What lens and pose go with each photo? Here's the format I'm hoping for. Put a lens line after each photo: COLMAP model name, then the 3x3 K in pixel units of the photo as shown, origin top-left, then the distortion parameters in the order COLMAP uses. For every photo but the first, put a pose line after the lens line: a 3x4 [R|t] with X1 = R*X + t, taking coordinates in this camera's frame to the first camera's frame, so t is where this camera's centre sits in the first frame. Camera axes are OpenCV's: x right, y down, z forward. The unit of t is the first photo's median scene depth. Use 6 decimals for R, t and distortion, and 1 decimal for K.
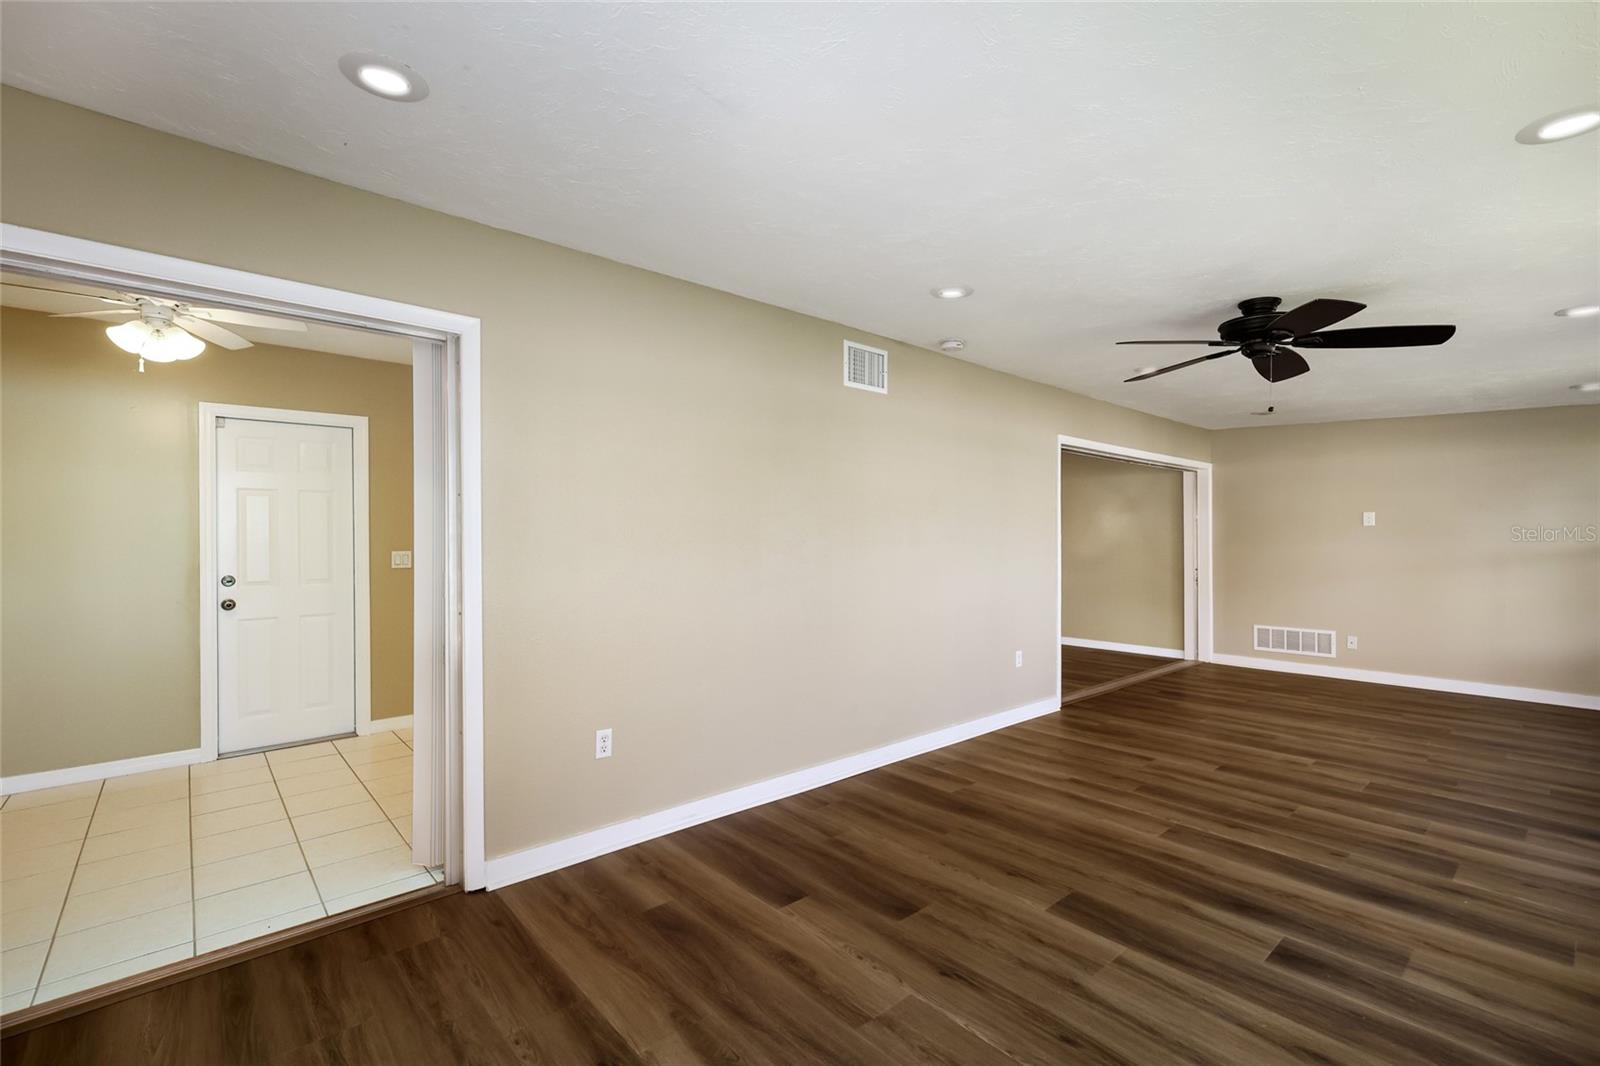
lens RADIAL K [[704.5, 0, 818.3], [0, 704.5, 500.5], [0, 0, 1]] dist [0.013198, -0.002819]
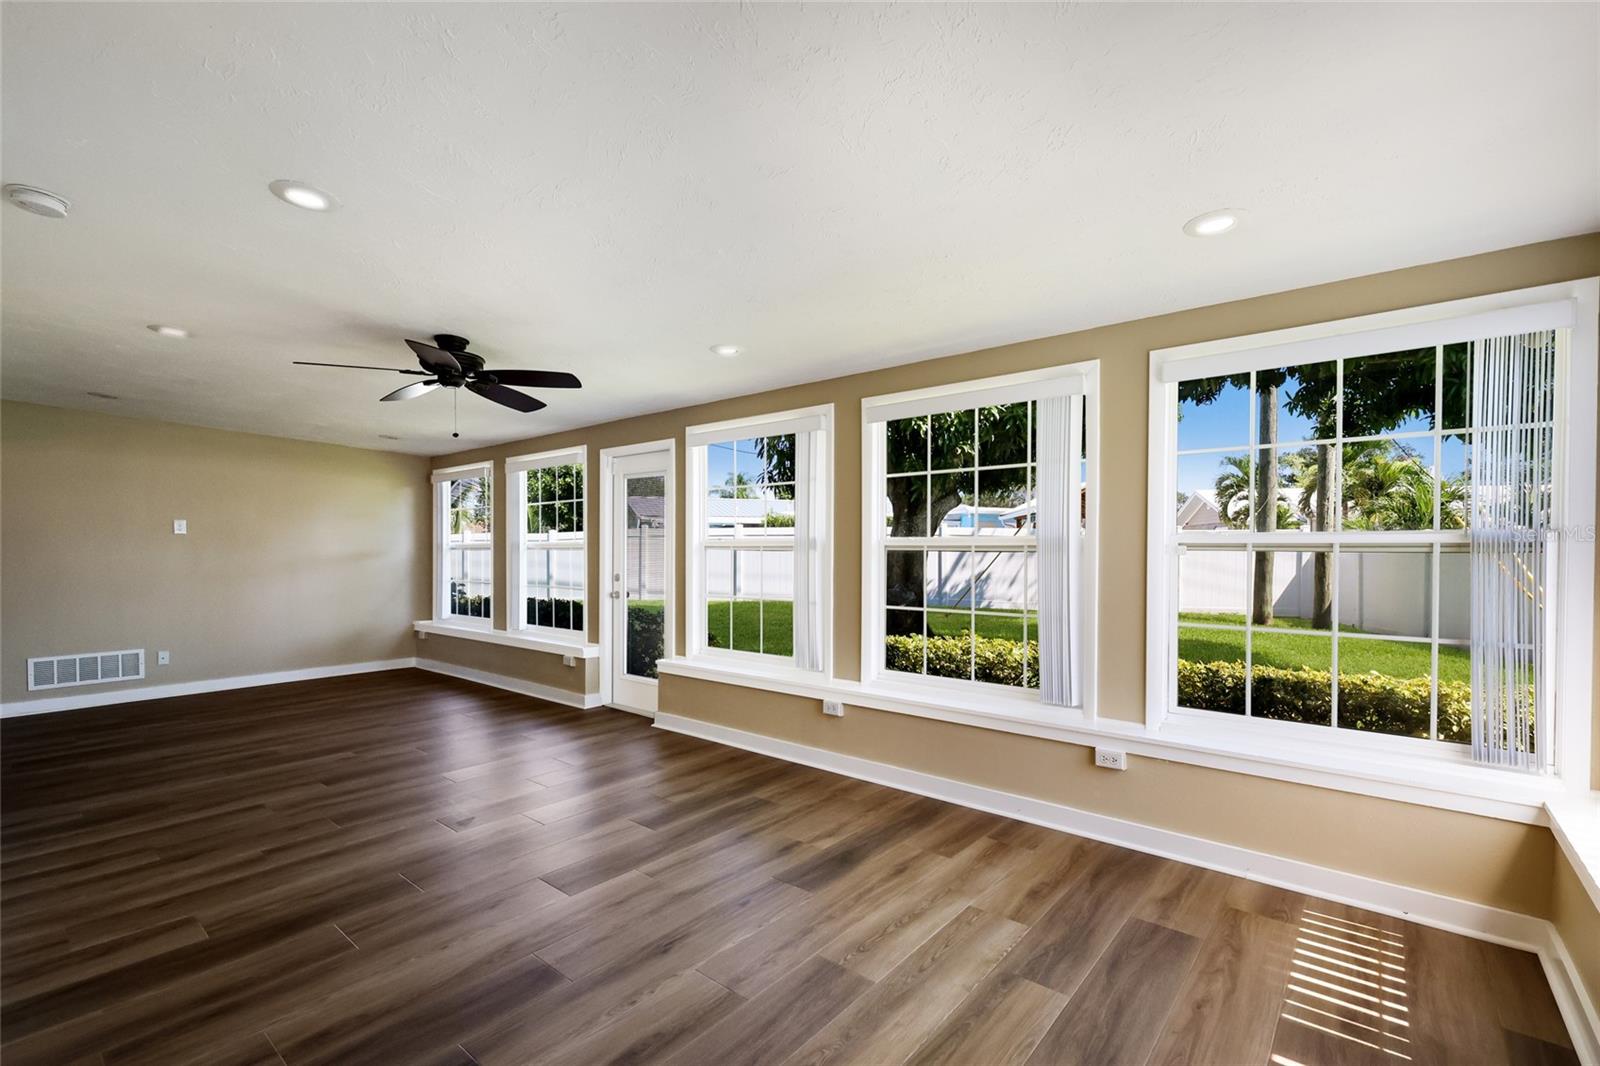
lens RADIAL K [[704.5, 0, 787.7], [0, 704.5, 533.0], [0, 0, 1]] dist [0.013198, -0.002819]
pose [[-0.128854, 0.021102, 0.991439, -0.484800], [-0.052206, 0.998243, -0.028032, 0.030924], [-0.990289, -0.055371, -0.127525, 0.521856]]
